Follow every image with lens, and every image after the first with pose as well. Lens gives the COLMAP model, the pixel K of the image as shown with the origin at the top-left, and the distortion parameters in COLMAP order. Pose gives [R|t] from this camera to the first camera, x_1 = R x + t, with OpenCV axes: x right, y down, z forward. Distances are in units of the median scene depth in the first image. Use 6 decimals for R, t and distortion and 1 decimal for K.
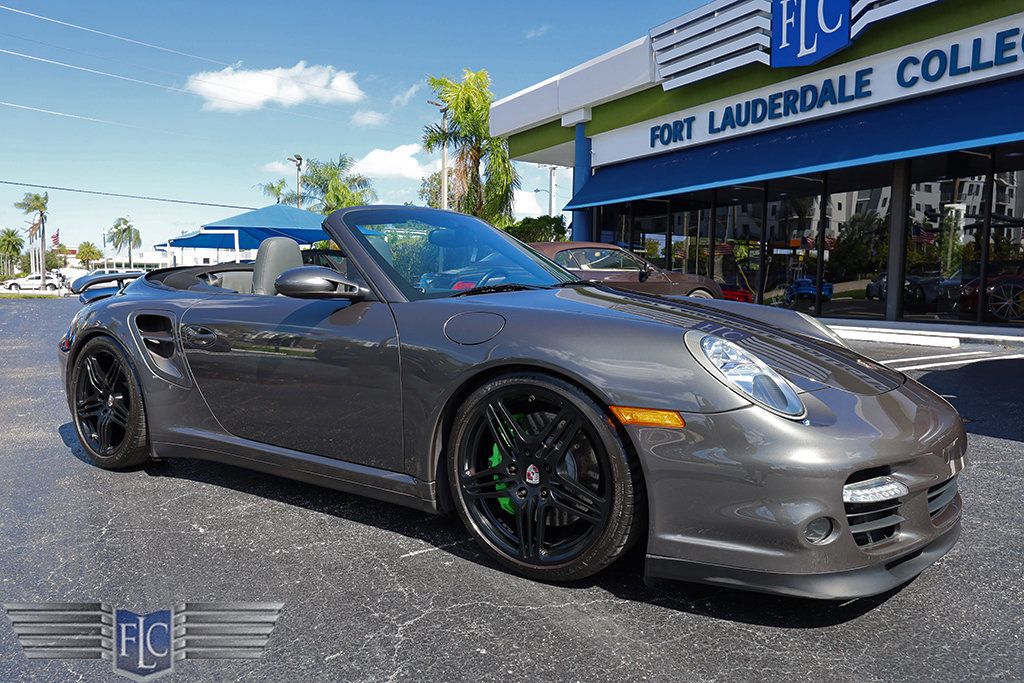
lens RADIAL K [[712.7, 0, 471.2], [0, 712.7, 337.5], [0, 0, 1]] dist [0.003085, 0.002321]
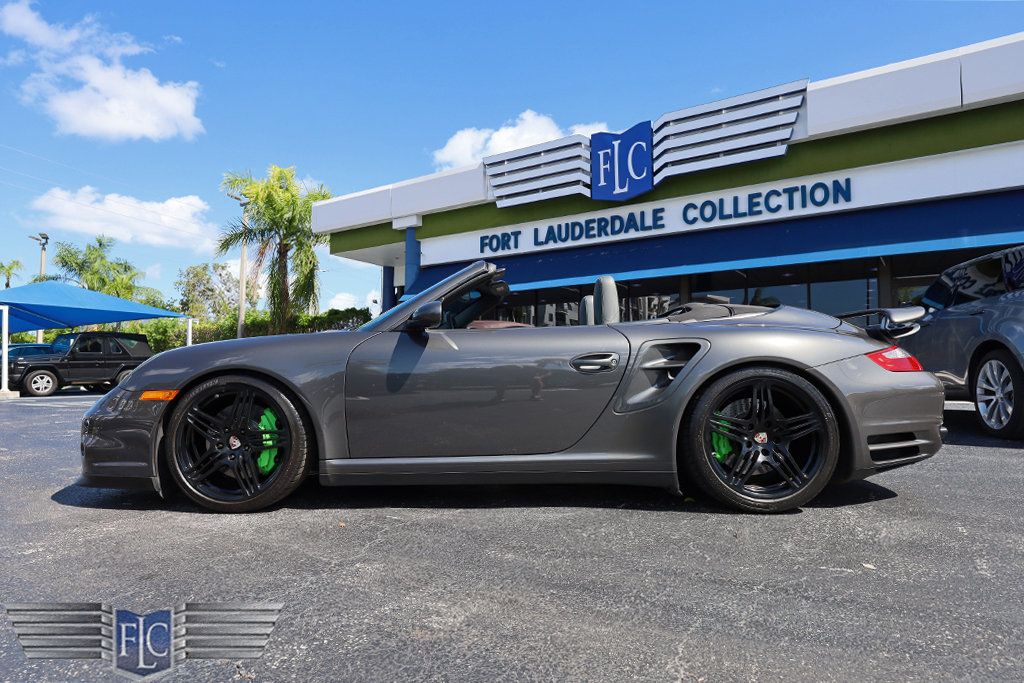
lens RADIAL K [[622.5, 0, 507.1], [0, 622.5, 340.3], [0, 0, 1]] dist [0.001596, 0.000189]
pose [[0.889669, 0.026561, 0.455832, -0.220973], [0.035390, 0.991292, -0.126835, 0.015505], [-0.455232, 0.128973, 0.880982, 0.098399]]
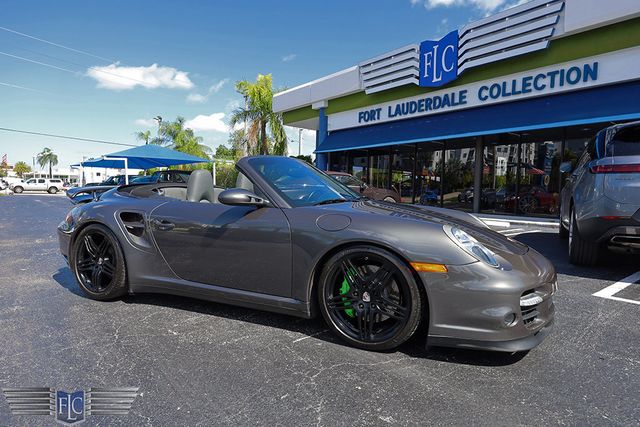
lens RADIAL K [[382.8, 0, 320.0], [0, 382.8, 213.5], [0, 0, 1]] dist [-0.000290, 0.001544]
pose [[0.985017, 0.005446, 0.172373, -0.037163], [-0.002801, 0.999875, -0.015583, -0.003823], [-0.172437, 0.014866, 0.984908, -0.005022]]
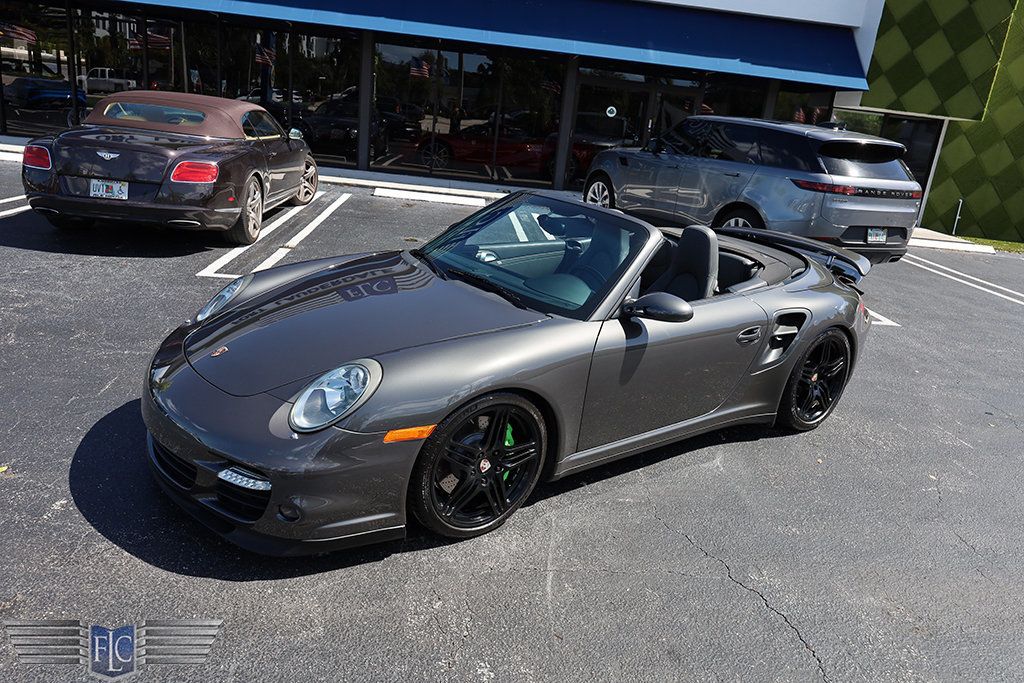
lens RADIAL K [[728.1, 0, 514.8], [0, 728.1, 346.3], [0, 0, 1]] dist [-0.001985, 0.006296]
pose [[0.399069, -0.244897, 0.883611, -0.392646], [-0.031888, 0.959383, 0.280299, -0.079136], [-0.916366, -0.140035, 0.375051, 0.254840]]
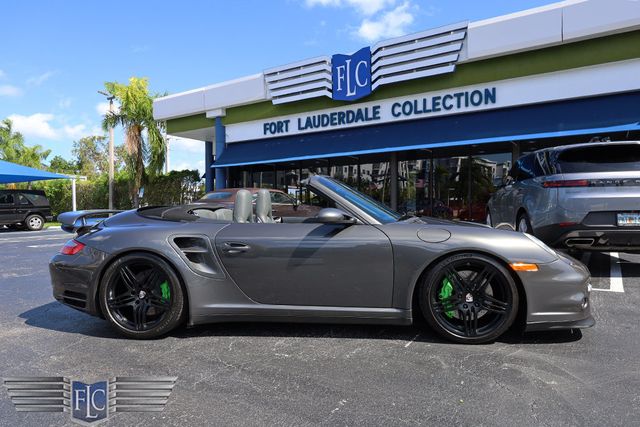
lens RADIAL K [[433.6, 0, 318.9], [0, 433.6, 213.7], [0, 0, 1]] dist [-0.000203, 0.000643]
pose [[0.885433, -0.016782, 0.464463, -0.162139], [0.048069, 0.997295, -0.055604, -0.003910], [-0.462274, 0.071560, 0.883845, -0.004807]]
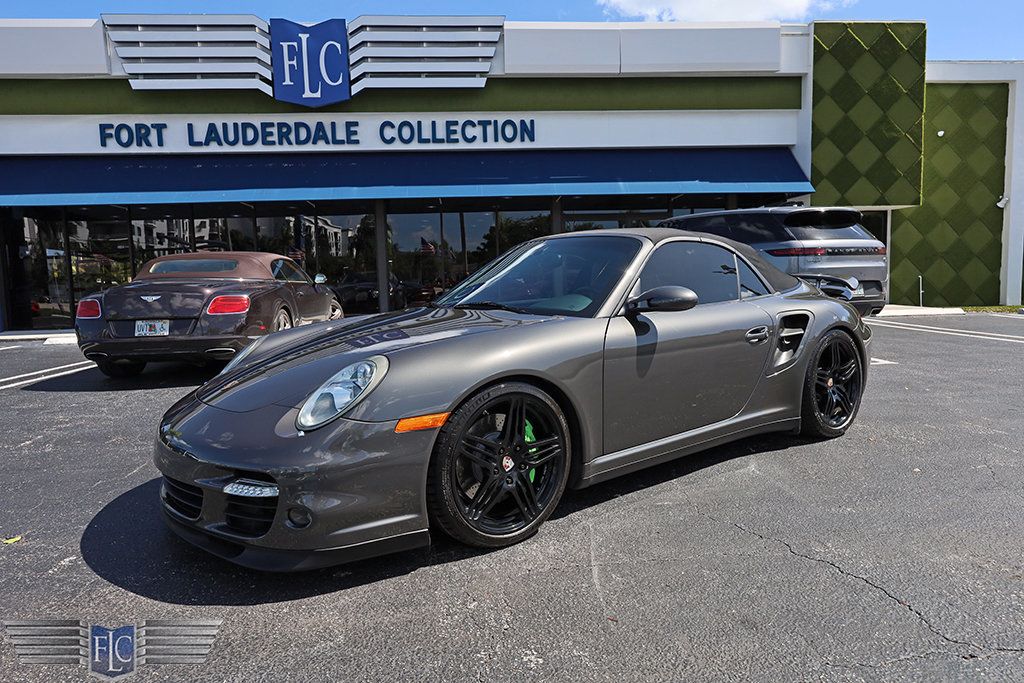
lens RADIAL K [[651.1, 0, 513.5], [0, 651.1, 343.2], [0, 0, 1]] dist [-0.000464, 0.001959]
pose [[0.403300, -0.098354, 0.909767, -0.376346], [0.099247, 0.993044, 0.063361, -0.027171], [-0.909670, 0.064738, 0.410255, 0.260750]]
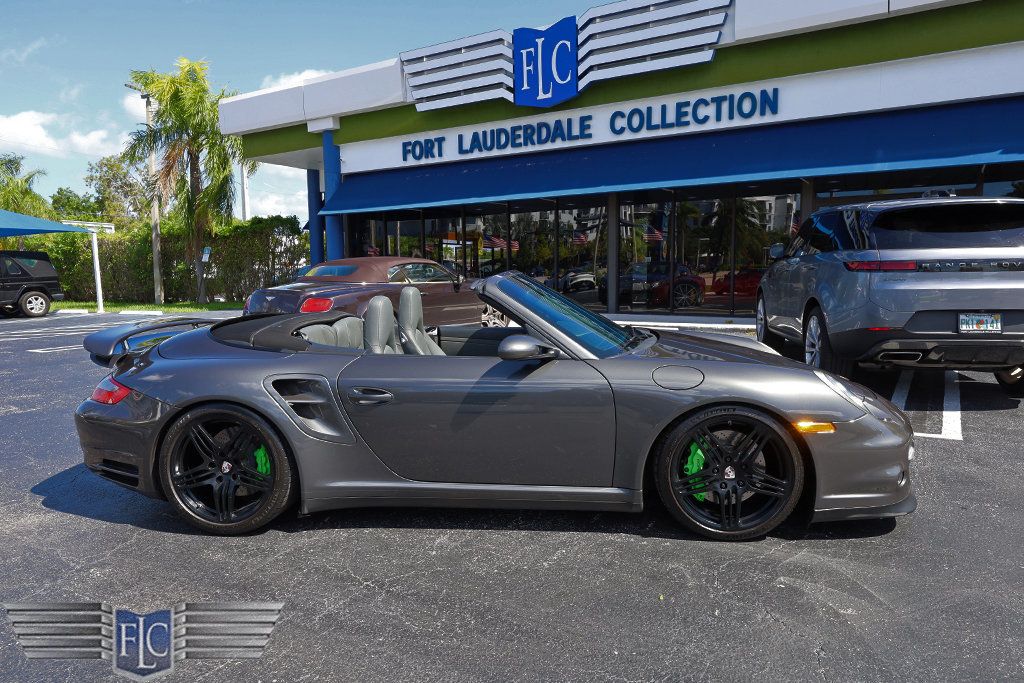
lens RADIAL K [[688.9, 0, 508.5], [0, 688.9, 343.5], [0, 0, 1]] dist [-0.001190, 0.001341]
pose [[0.873870, -0.067394, 0.481465, -0.165596], [0.053916, 0.997671, 0.041792, -0.027523], [-0.483160, -0.010562, 0.875468, -0.007825]]
